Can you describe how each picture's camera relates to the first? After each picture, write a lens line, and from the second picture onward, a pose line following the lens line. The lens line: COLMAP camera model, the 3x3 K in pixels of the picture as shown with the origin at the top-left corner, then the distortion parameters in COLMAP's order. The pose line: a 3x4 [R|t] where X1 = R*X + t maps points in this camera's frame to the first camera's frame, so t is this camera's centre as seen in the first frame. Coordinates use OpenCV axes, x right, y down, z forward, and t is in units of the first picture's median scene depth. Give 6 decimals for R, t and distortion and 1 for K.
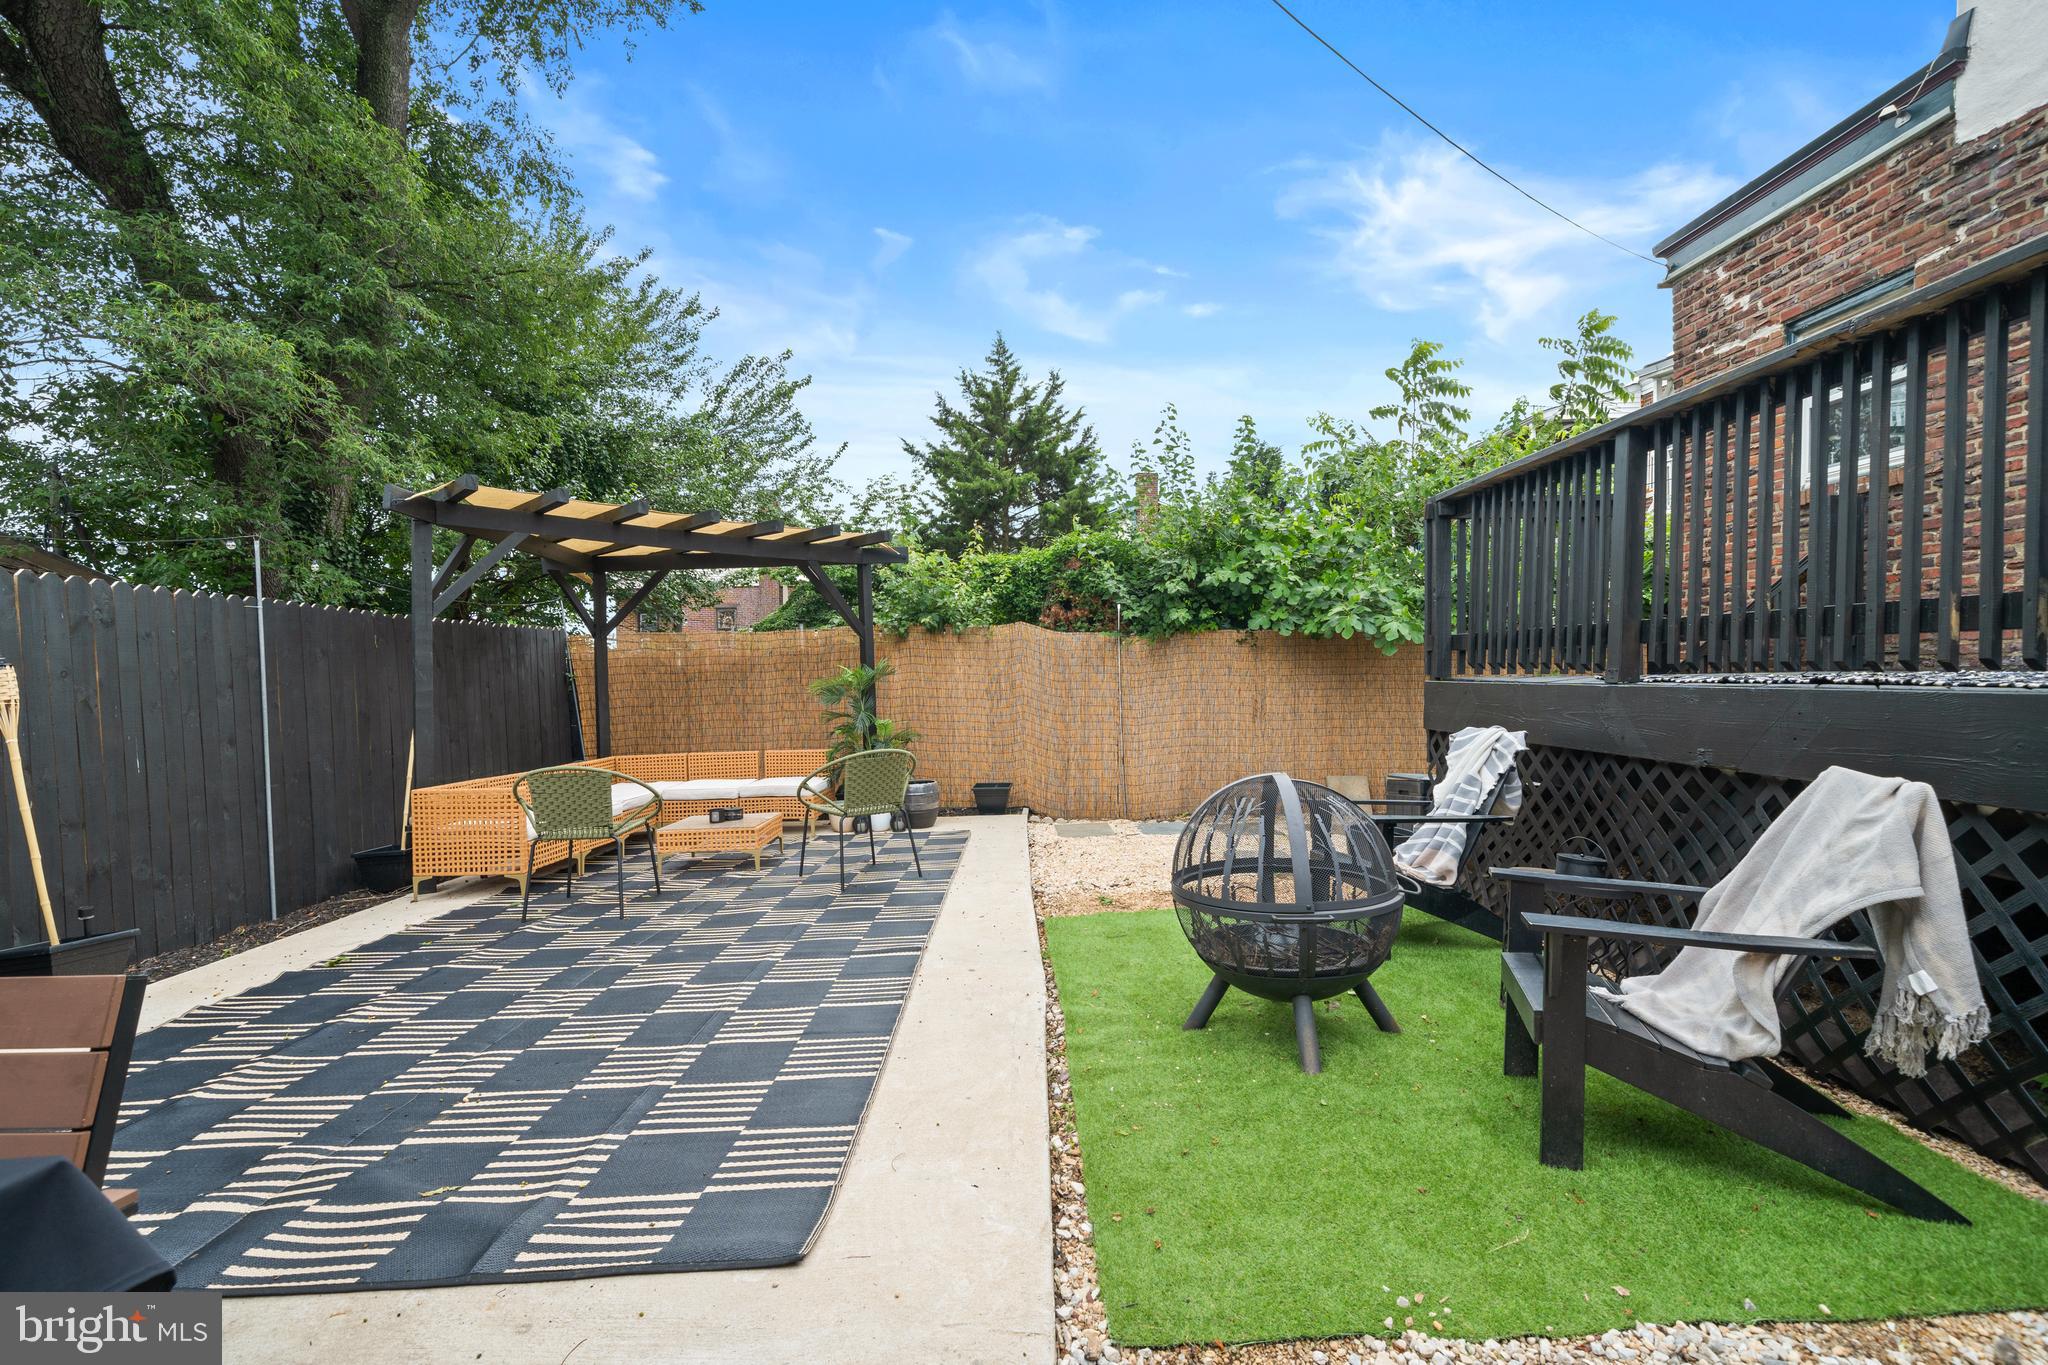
lens RADIAL K [[873.5, 0, 1020.3], [0, 873.5, 688.3], [0, 0, 1]] dist [0.001529, -0.000397]
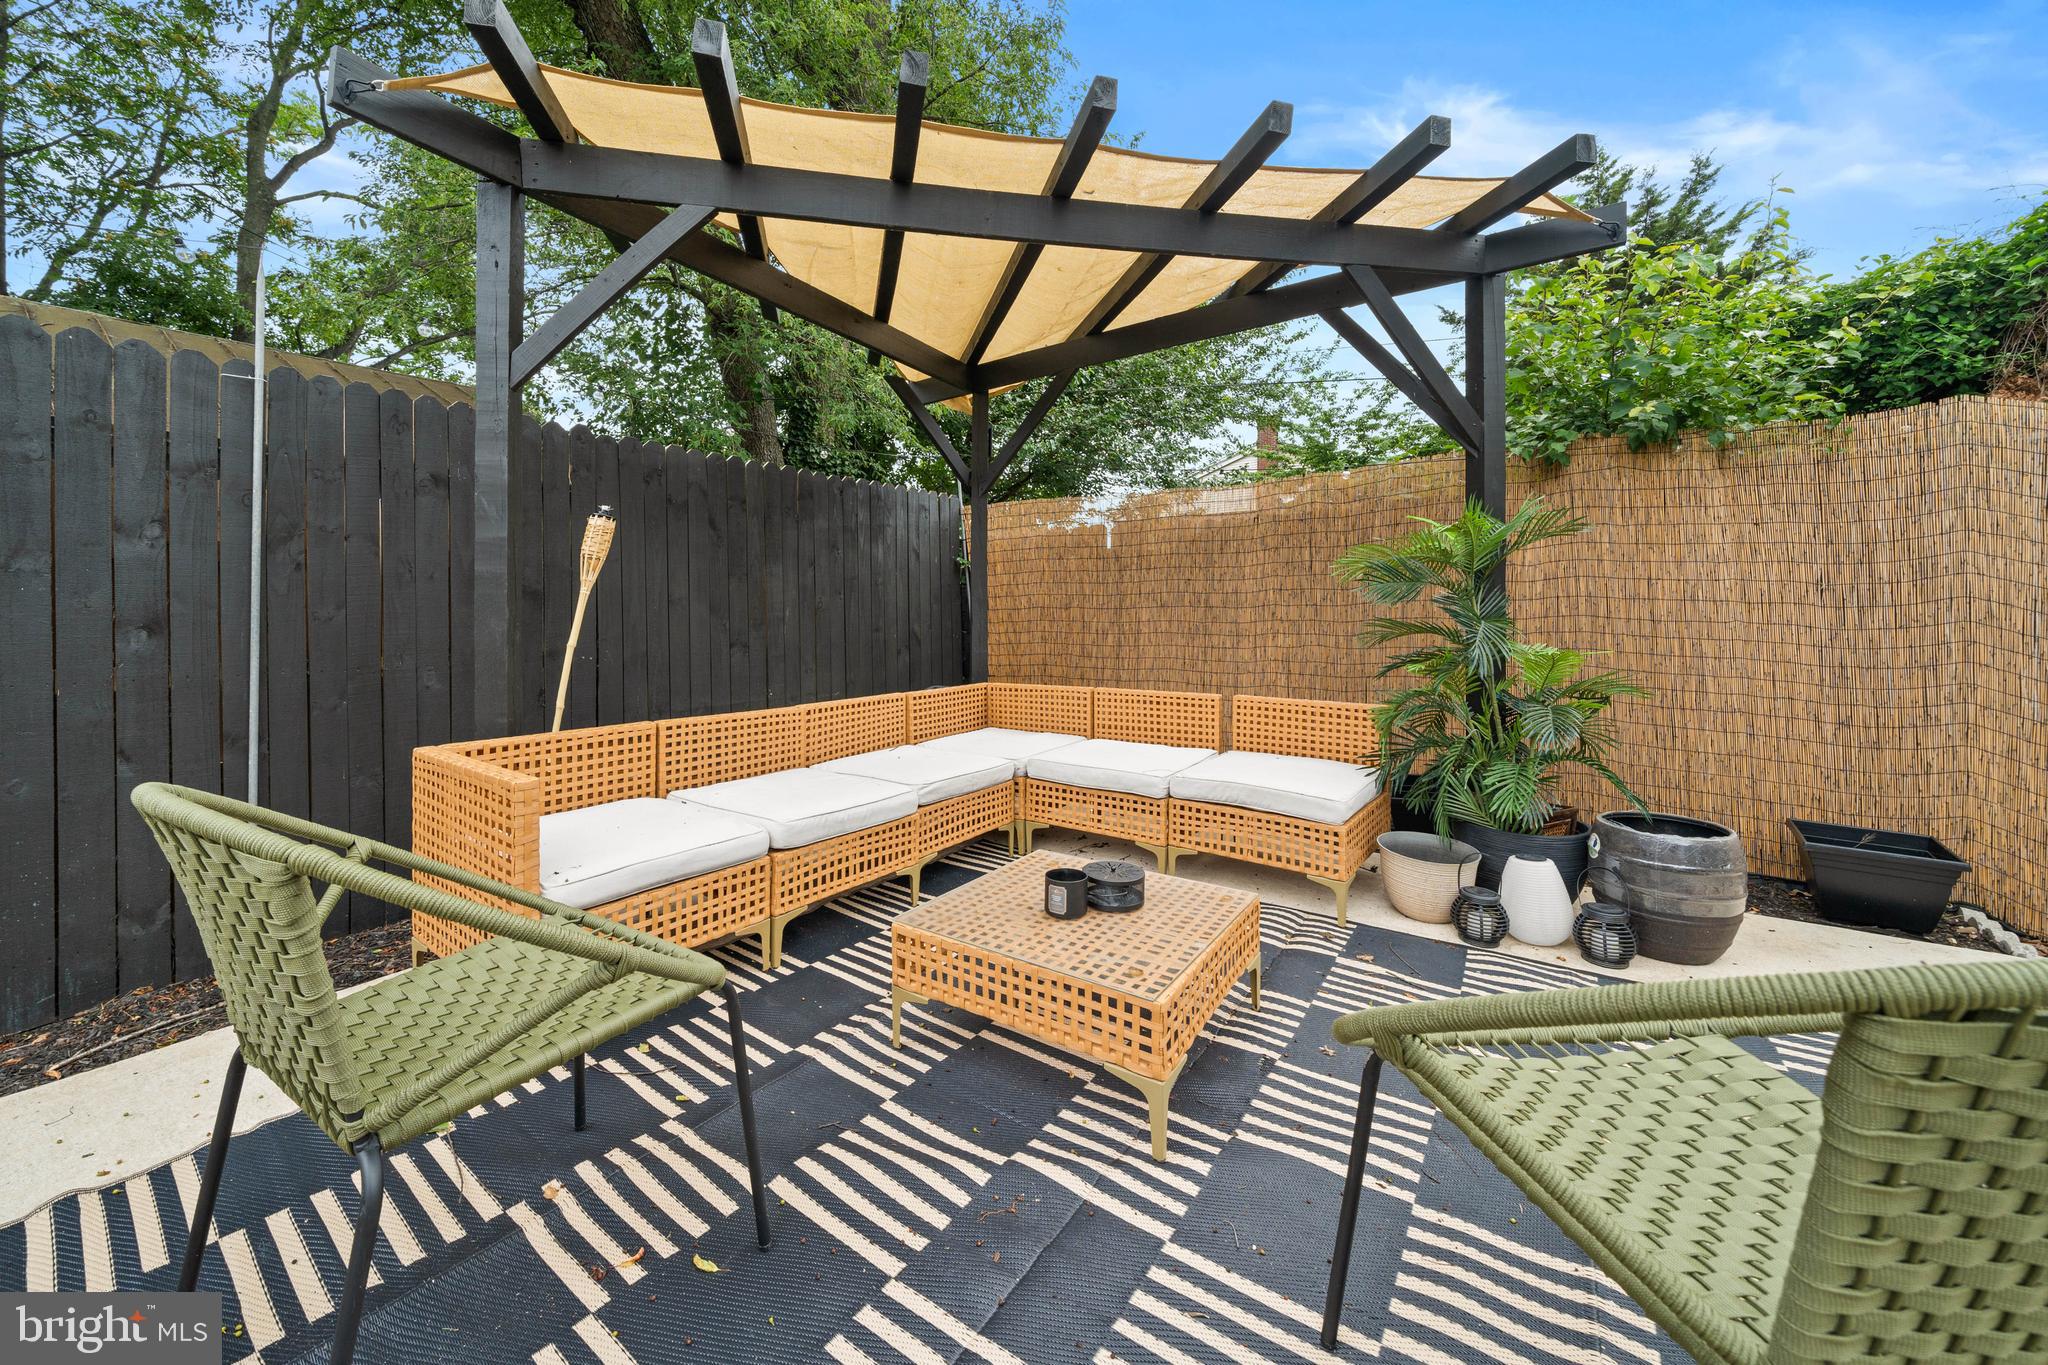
lens RADIAL K [[732.3, 0, 959.7], [0, 732.3, 623.8], [0, 0, 1]] dist [-0.005716, -0.000871]
pose [[0.778618, 0.030135, -0.626775, -0.189701], [-0.020510, 0.999535, 0.022579, 0.030042], [0.627164, -0.004725, 0.778873, 0.712759]]
